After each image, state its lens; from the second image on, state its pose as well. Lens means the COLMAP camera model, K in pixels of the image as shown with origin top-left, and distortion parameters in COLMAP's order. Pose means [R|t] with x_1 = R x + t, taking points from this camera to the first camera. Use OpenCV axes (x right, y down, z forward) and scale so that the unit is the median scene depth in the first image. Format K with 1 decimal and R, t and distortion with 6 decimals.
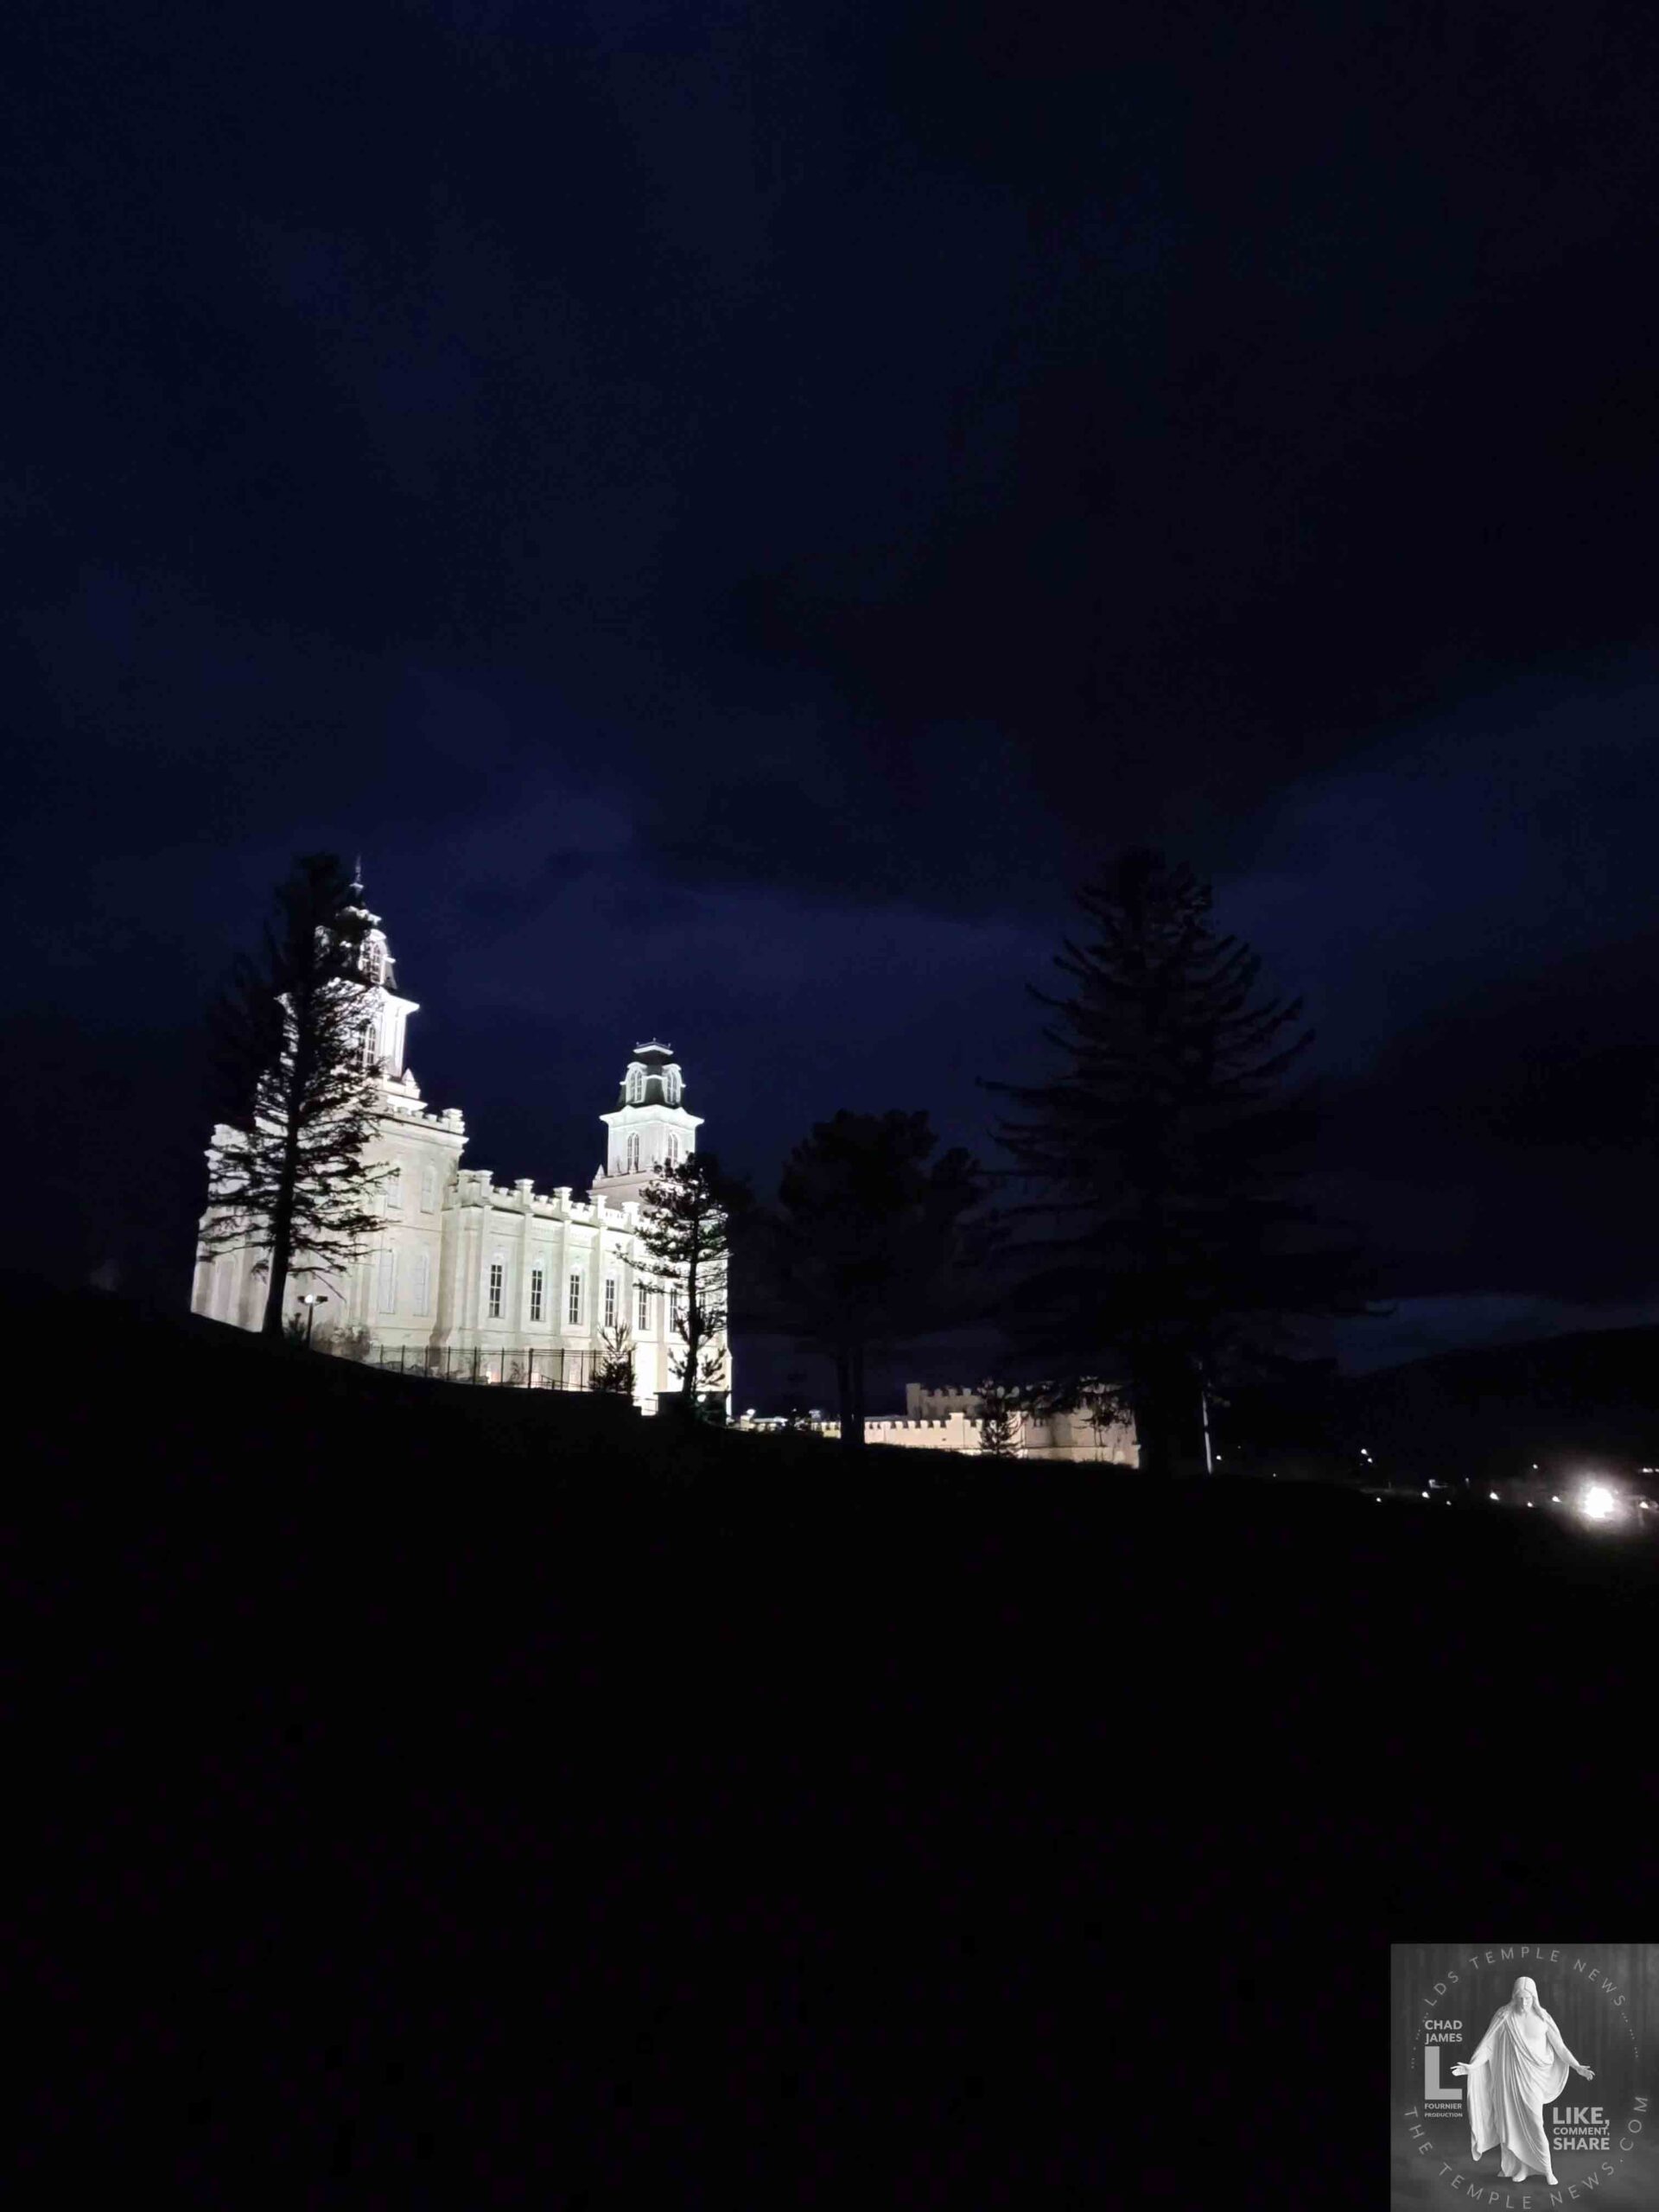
lens RADIAL K [[1198.2, 0, 824.2], [0, 1198.2, 1103.6], [0, 0, 1]] dist [0.001447, -0.000062]
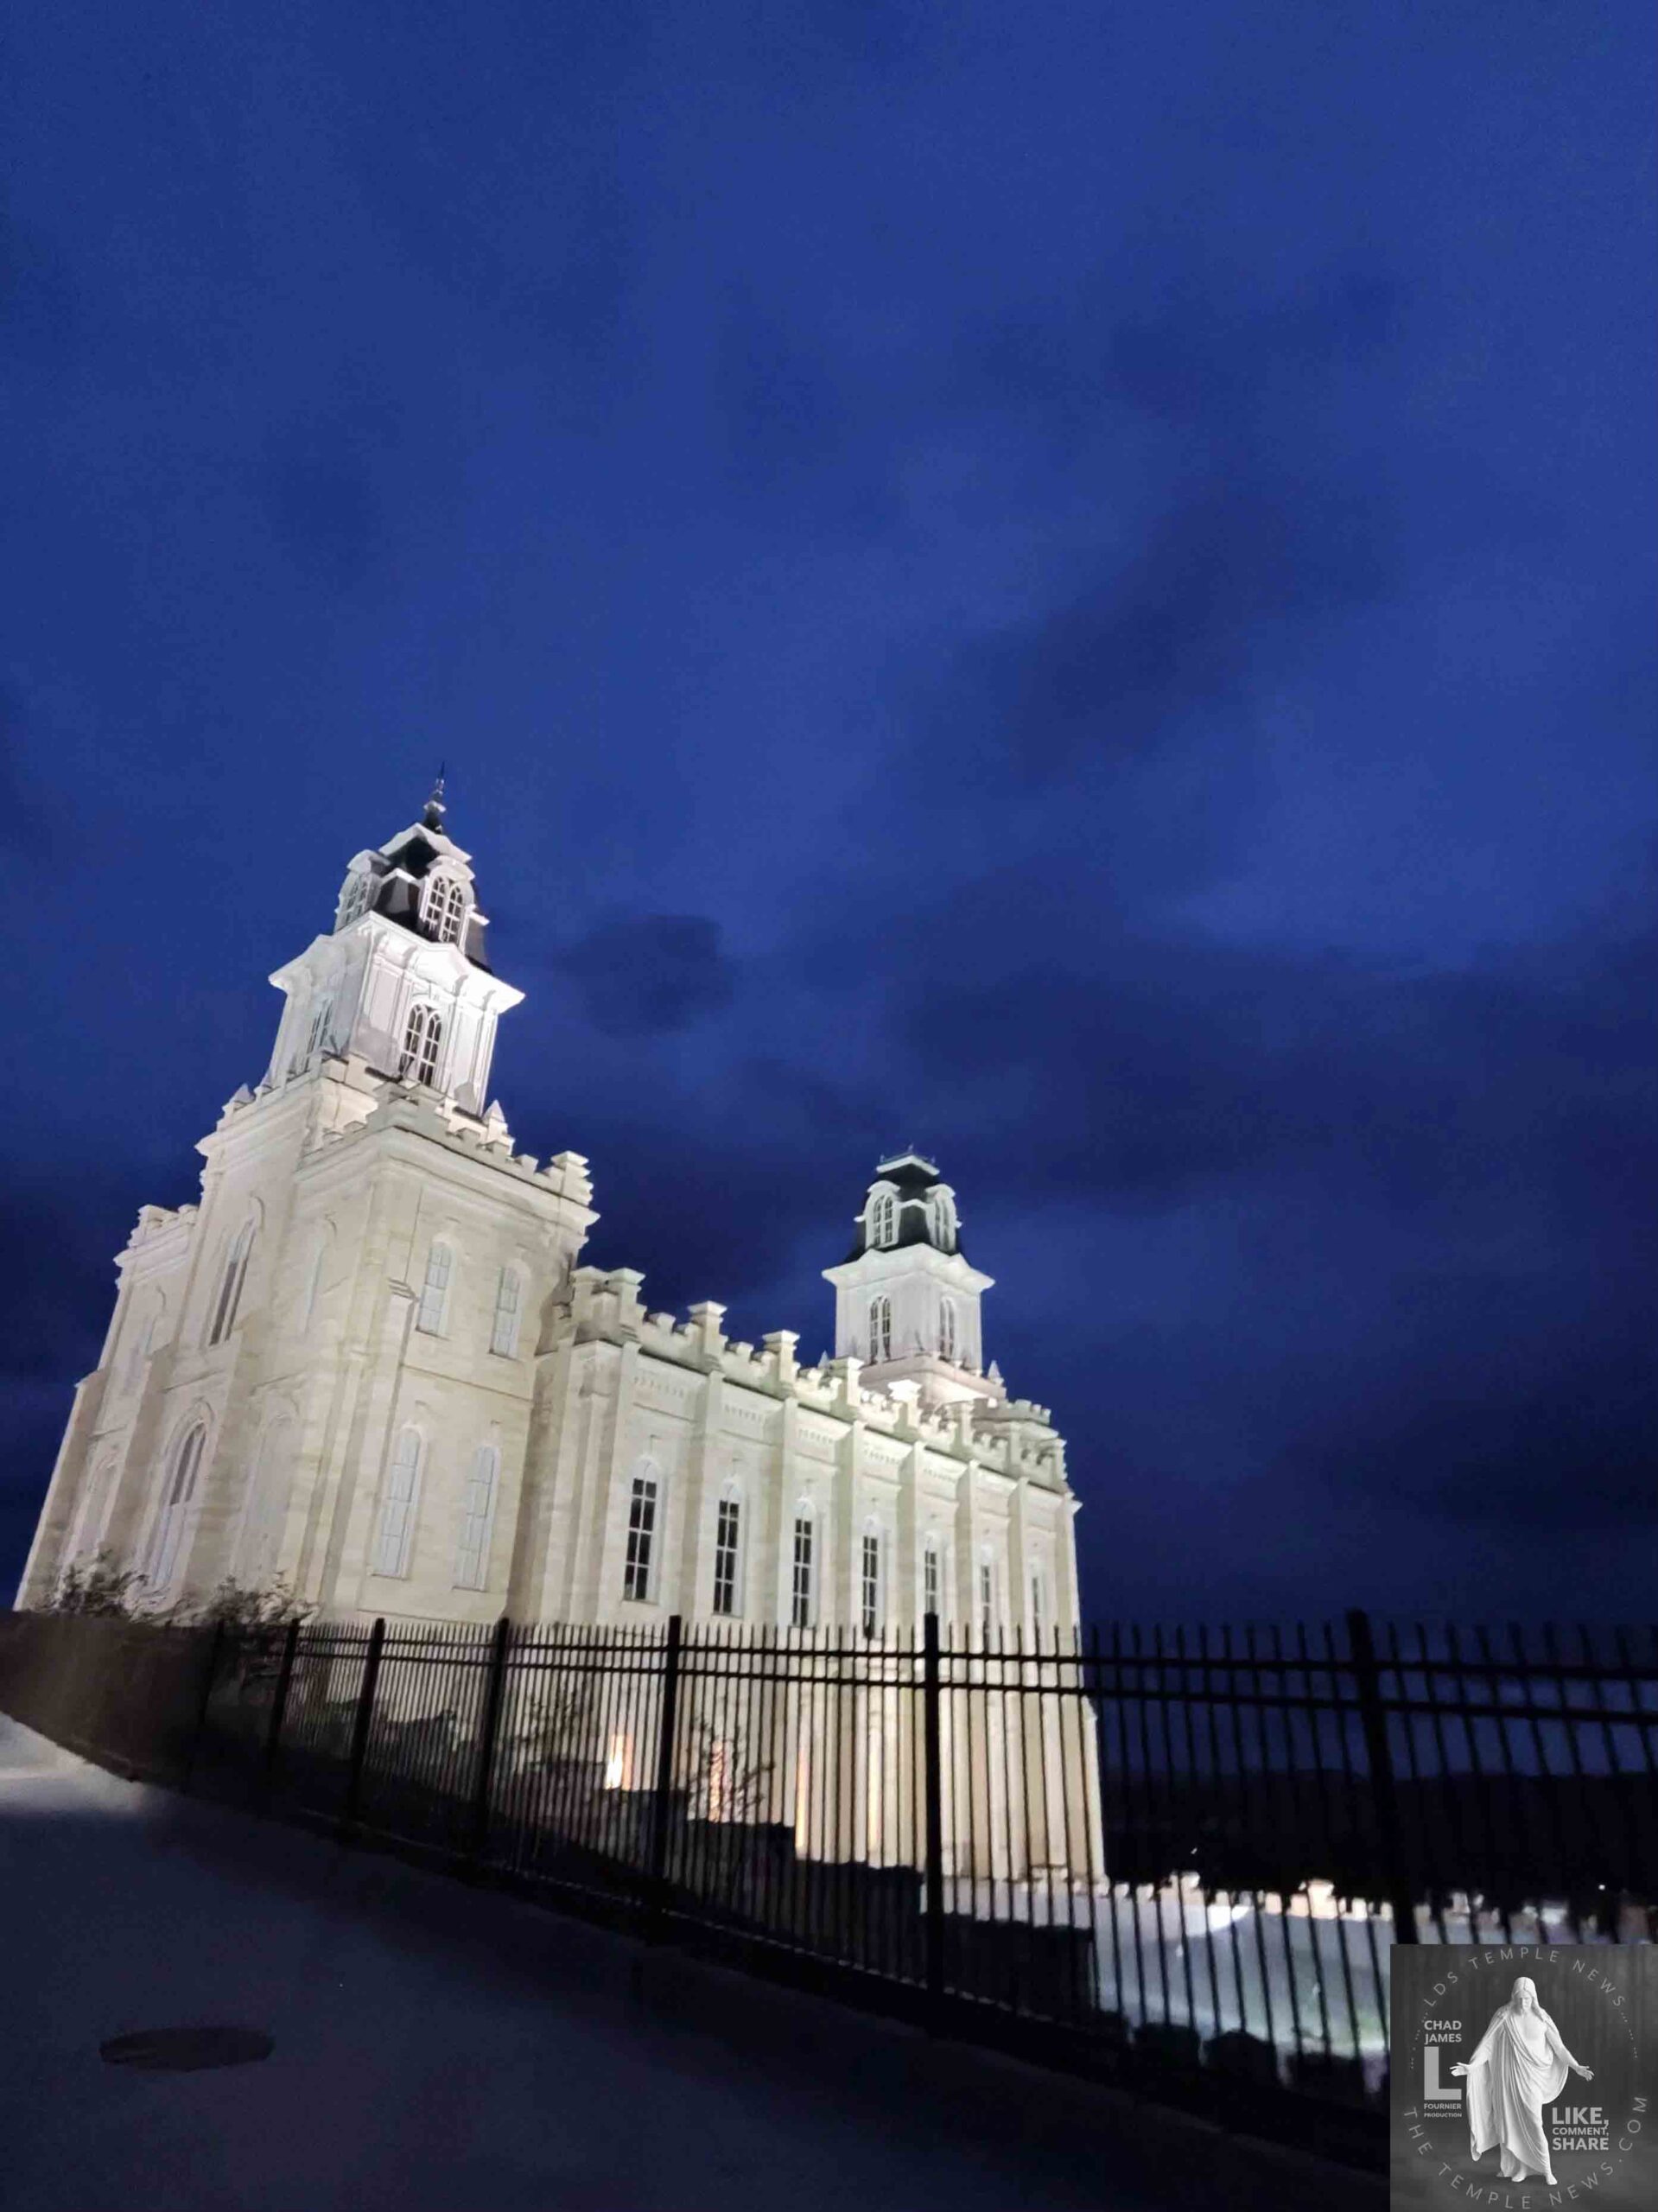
lens RADIAL K [[1317.0, 0, 829.0], [0, 1317.0, 1106.0], [0, 0, 1]] dist [-0.001163, -0.000056]
pose [[0.990794, -0.020272, -0.133849, -0.131406], [-0.009435, 0.975980, -0.217654, 0.101799], [0.135047, 0.216913, 0.966805, 0.484648]]
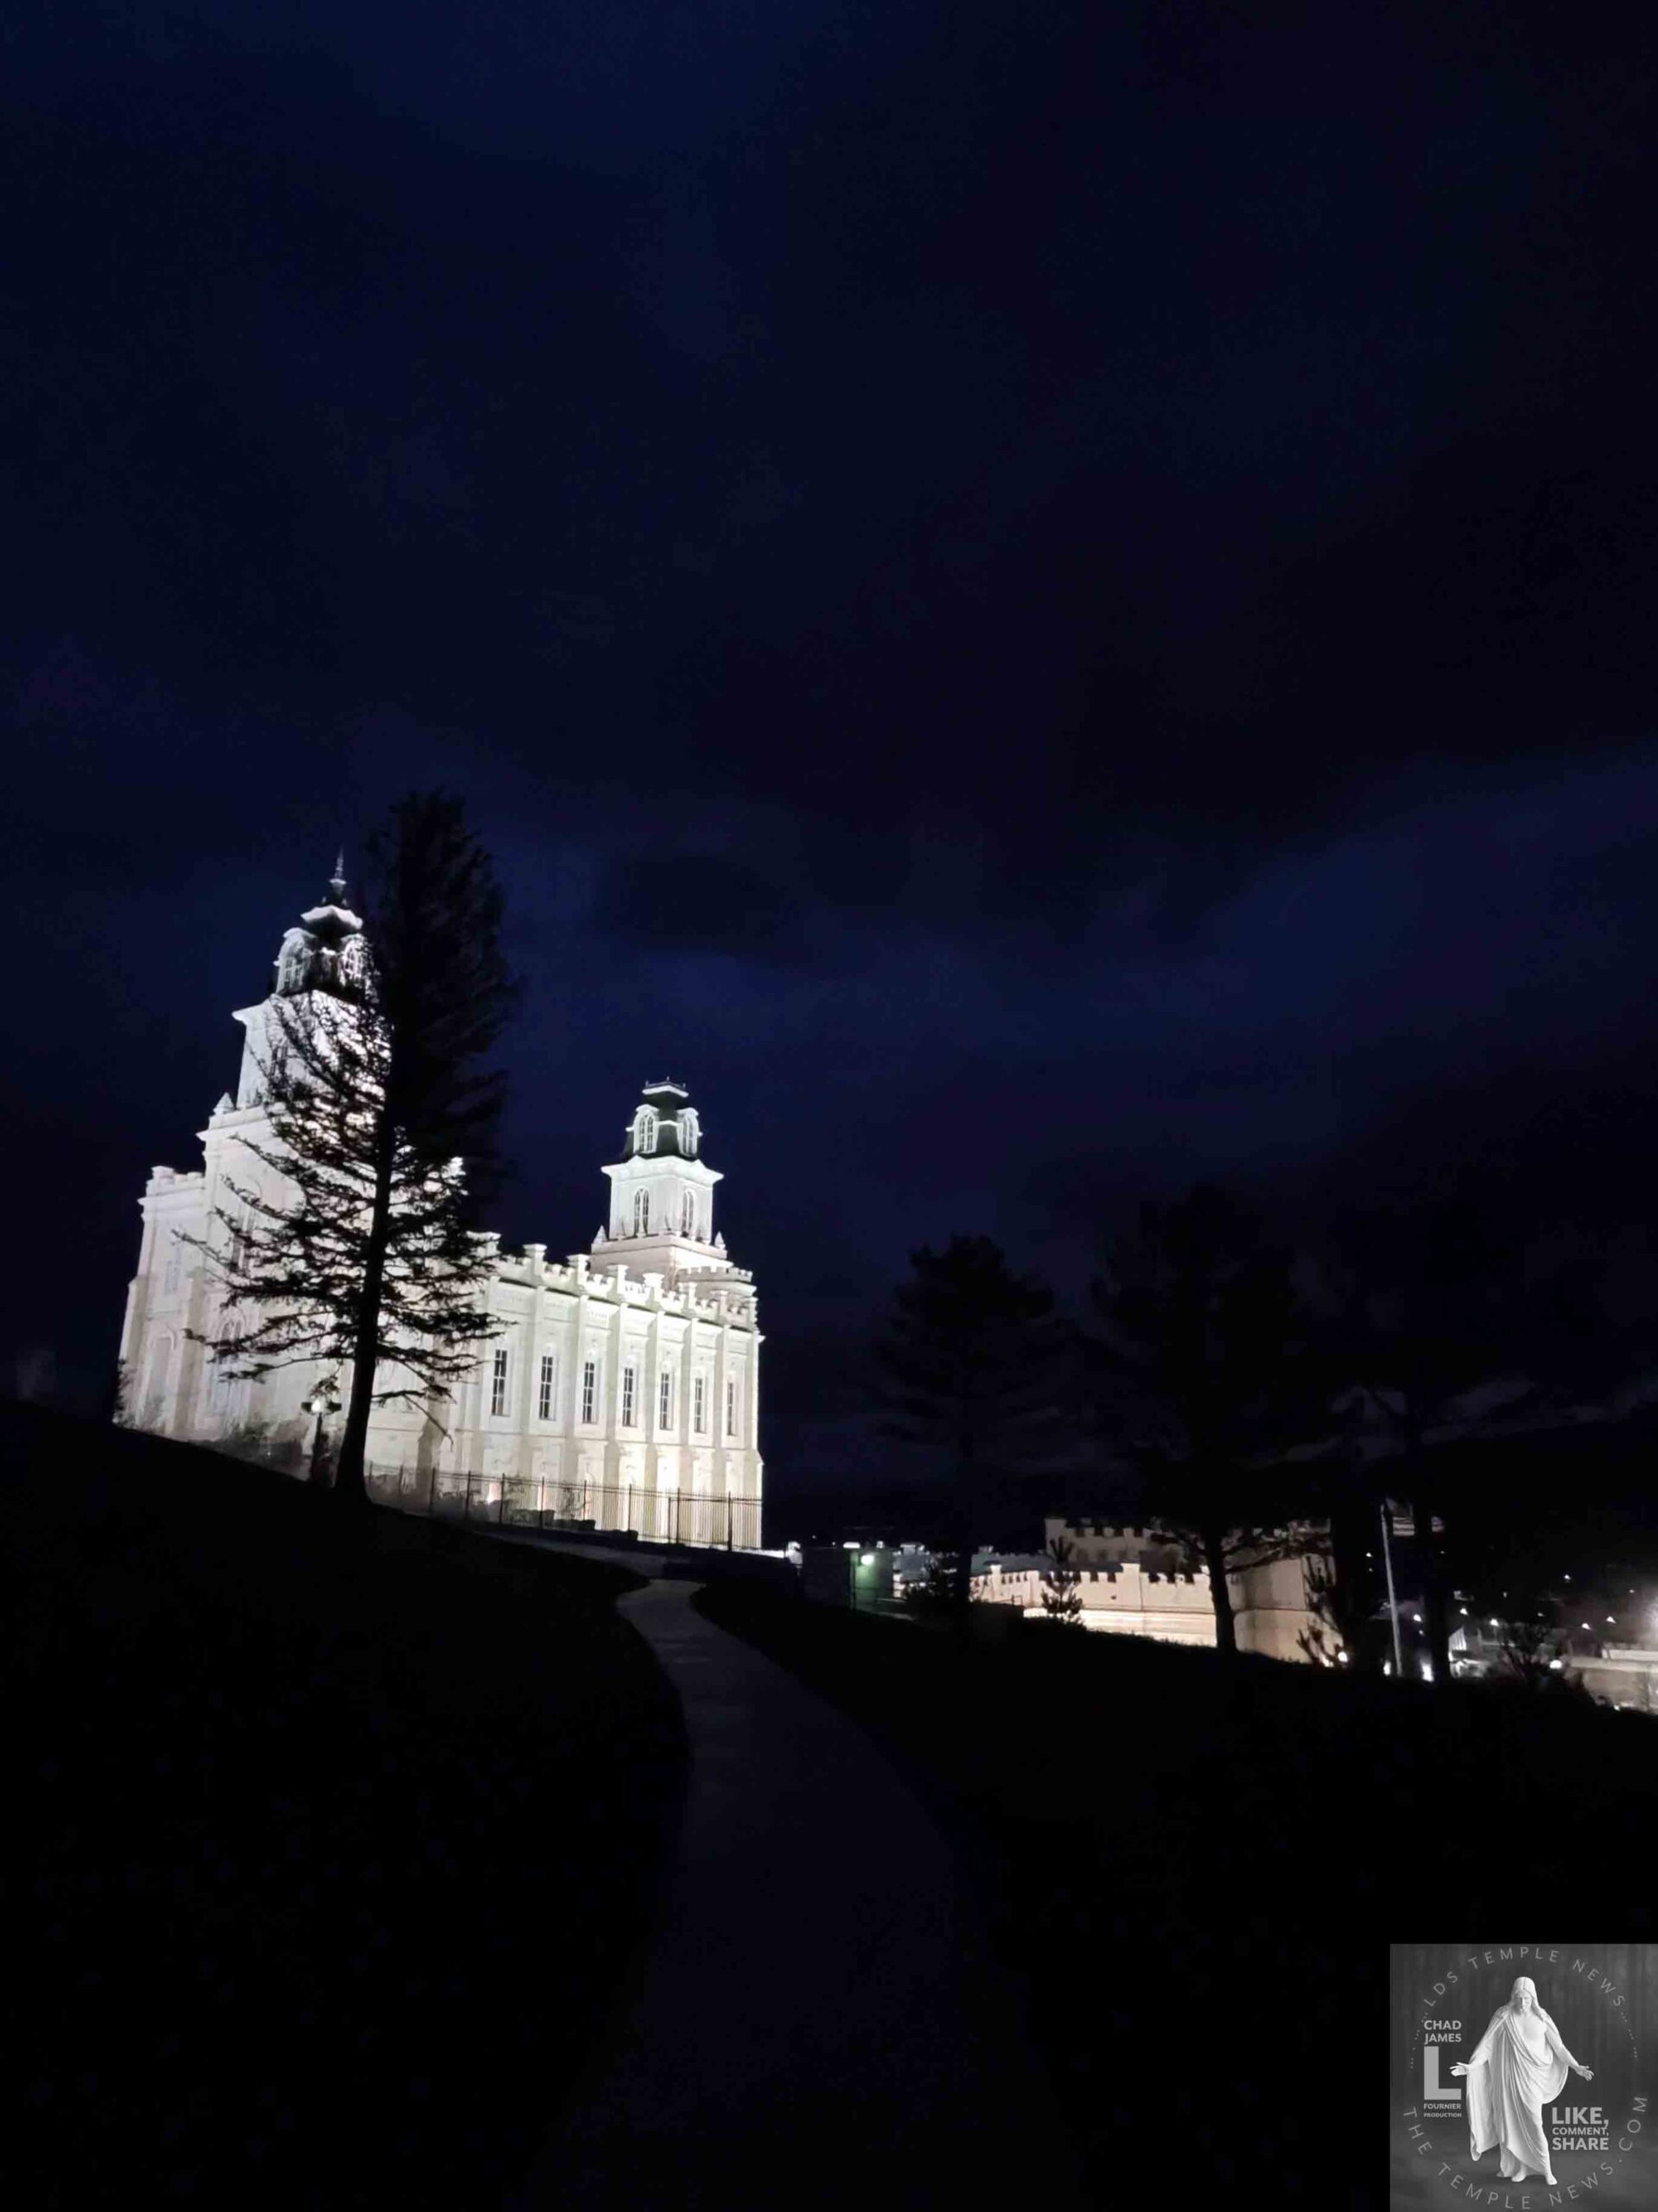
lens RADIAL K [[1317.0, 0, 829.0], [0, 1317.0, 1106.0], [0, 0, 1]] dist [-0.001163, -0.000056]
pose [[0.998884, 0.029311, 0.037043, -0.087624], [-0.027862, 0.998849, -0.039048, -0.001471], [-0.038145, 0.037972, 0.998550, 0.092680]]
